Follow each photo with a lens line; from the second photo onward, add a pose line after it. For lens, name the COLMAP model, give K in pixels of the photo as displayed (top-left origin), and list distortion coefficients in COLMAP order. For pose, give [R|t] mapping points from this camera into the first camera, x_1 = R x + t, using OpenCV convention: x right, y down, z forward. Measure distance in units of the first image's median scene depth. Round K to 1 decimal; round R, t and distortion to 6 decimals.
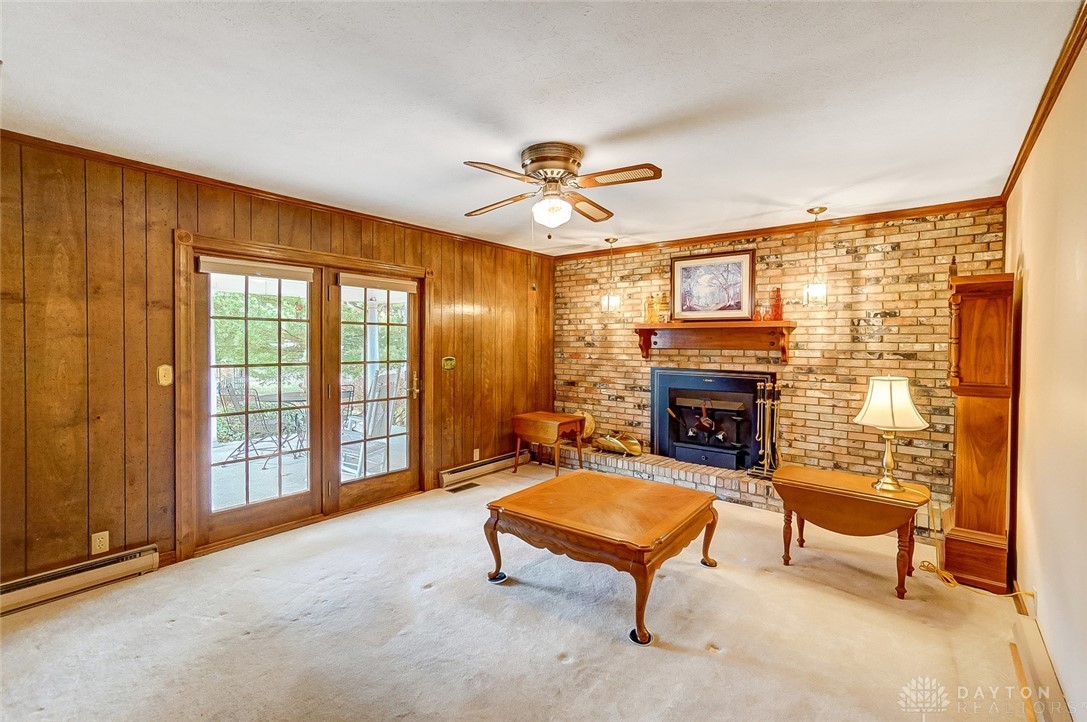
lens RADIAL K [[472.6, 0, 567.7], [0, 472.6, 346.6], [0, 0, 1]] dist [-0.003537, 0.007681]
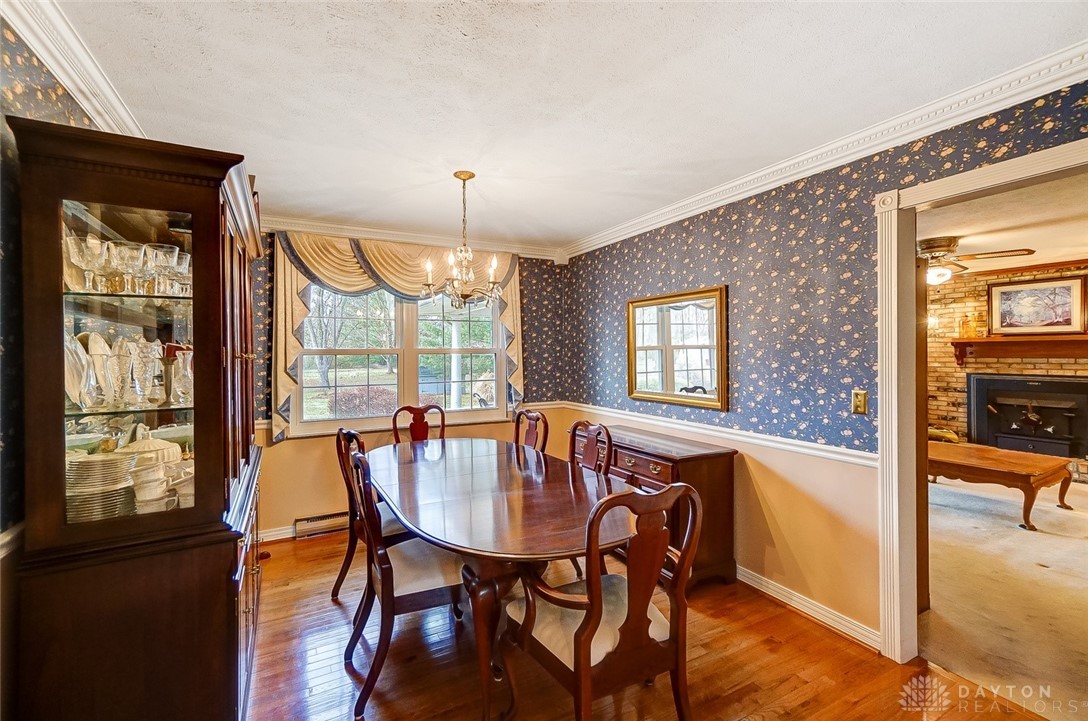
lens RADIAL K [[473.0, 0, 549.6], [0, 473.0, 350.5], [0, 0, 1]] dist [-0.003537, 0.007681]
pose [[0.920039, -0.013029, -0.391611, -0.375910], [0.009129, 0.999888, -0.011818, -0.011033], [0.391721, 0.007298, 0.920055, -0.630146]]
